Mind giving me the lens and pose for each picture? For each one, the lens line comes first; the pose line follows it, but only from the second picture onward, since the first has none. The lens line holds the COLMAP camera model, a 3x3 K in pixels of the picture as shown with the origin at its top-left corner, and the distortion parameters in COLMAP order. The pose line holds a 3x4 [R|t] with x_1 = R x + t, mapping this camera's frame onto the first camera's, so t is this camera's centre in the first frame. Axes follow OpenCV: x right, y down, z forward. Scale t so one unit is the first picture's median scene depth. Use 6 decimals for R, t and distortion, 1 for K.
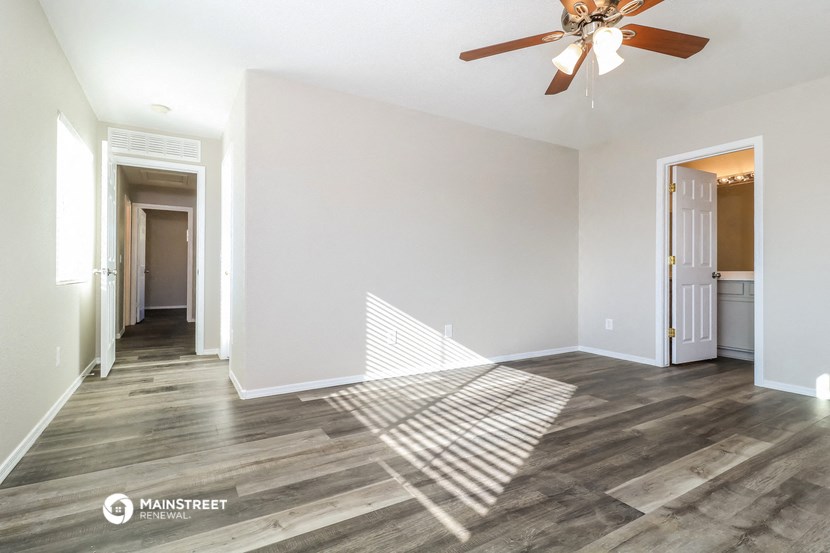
lens RADIAL K [[395.9, 0, 414.8], [0, 395.9, 272.1], [0, 0, 1]] dist [0.000894, -0.001403]
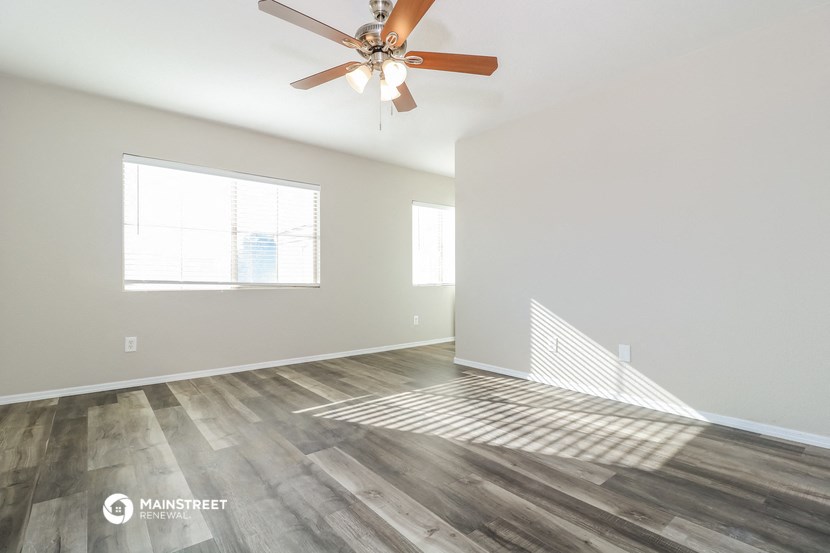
lens RADIAL K [[395.9, 0, 417.6], [0, 395.9, 278.6], [0, 0, 1]] dist [0.000894, -0.001403]
pose [[0.165257, -0.003444, -0.986244, 1.114214], [0.001506, 0.999994, -0.003240, -0.001056], [0.986249, -0.000949, 0.165261, 0.639927]]
